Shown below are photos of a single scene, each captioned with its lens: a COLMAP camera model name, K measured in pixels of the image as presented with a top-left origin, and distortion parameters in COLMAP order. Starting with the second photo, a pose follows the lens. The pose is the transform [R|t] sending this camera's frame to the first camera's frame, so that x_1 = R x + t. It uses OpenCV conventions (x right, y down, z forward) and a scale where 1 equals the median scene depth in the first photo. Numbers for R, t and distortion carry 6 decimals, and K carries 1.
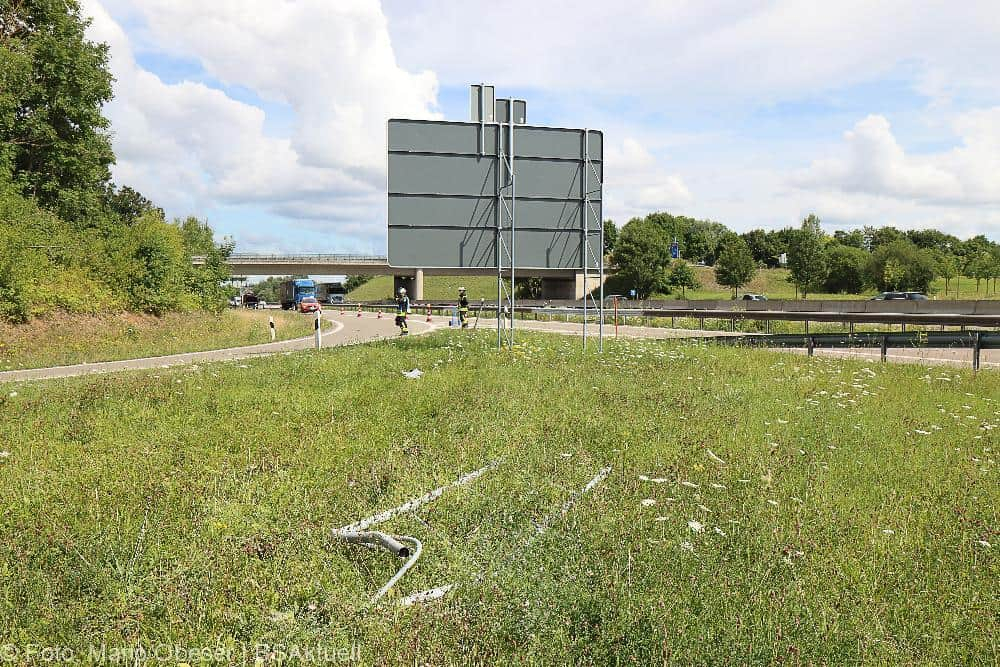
lens RADIAL K [[841.7, 0, 500.0], [0, 841.7, 333.5], [0, 0, 1]] dist [-0.061743, 0.017839]
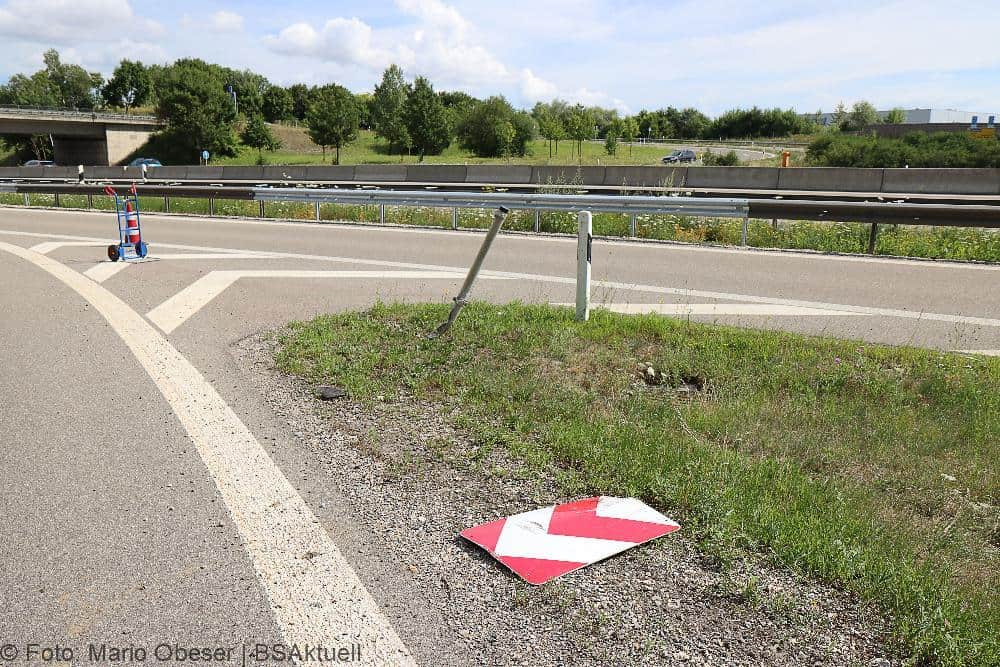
lens RADIAL K [[841.7, 0, 500.0], [0, 841.7, 333.5], [0, 0, 1]] dist [-0.061743, 0.017839]
pose [[0.841400, -0.106221, 0.529872, -0.028268], [0.019456, 0.985811, 0.166726, -0.007748], [-0.540063, -0.129974, 0.831528, 0.163541]]
